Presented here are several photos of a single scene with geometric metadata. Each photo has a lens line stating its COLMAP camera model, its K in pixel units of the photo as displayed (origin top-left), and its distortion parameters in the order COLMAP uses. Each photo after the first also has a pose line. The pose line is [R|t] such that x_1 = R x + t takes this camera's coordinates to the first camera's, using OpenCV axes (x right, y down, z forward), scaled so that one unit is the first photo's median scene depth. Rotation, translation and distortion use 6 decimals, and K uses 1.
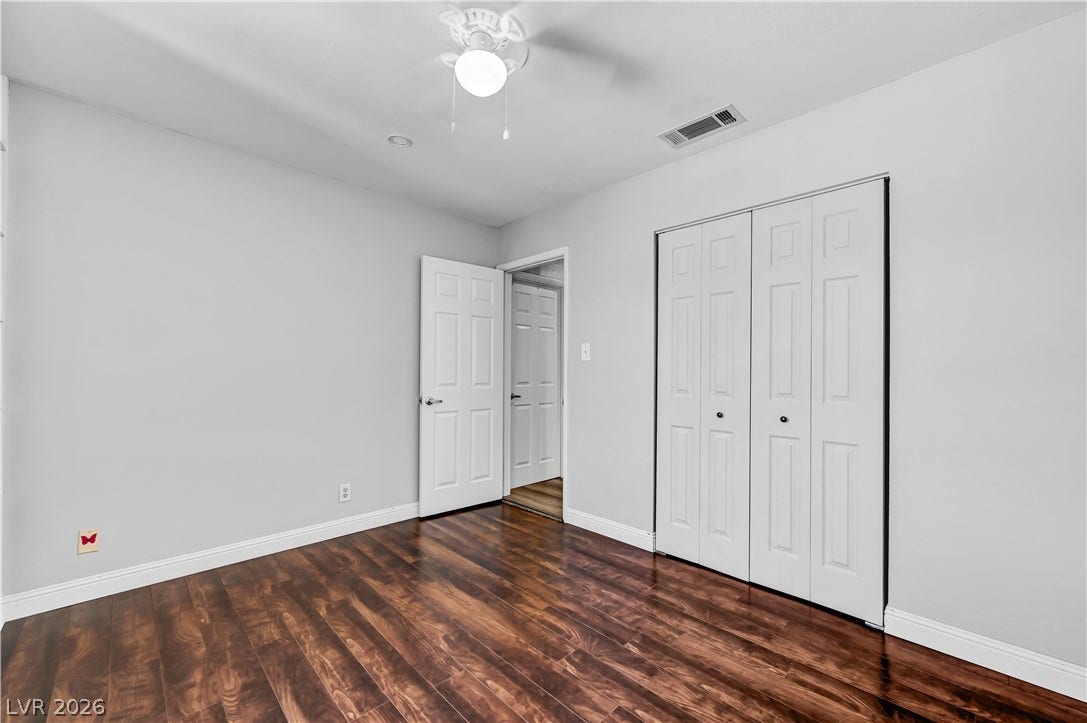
lens RADIAL K [[432.5, 0, 541.9], [0, 432.5, 372.2], [0, 0, 1]] dist [0.000450, 0.000074]
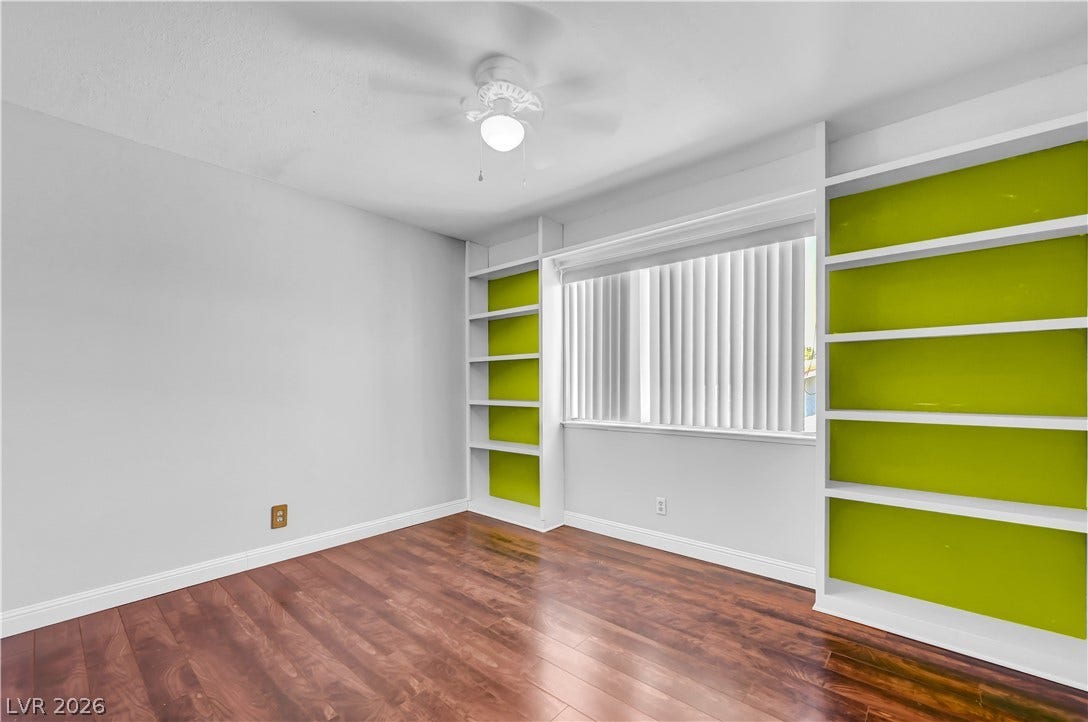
lens RADIAL K [[432.9, 0, 542.4], [0, 432.9, 371.7], [0, 0, 1]] dist [0.000450, 0.000074]
pose [[-0.996995, -0.004579, -0.077334, -0.150108], [-0.002563, 0.999655, -0.026144, -0.005919], [0.077427, -0.025867, -0.996662, 2.093009]]
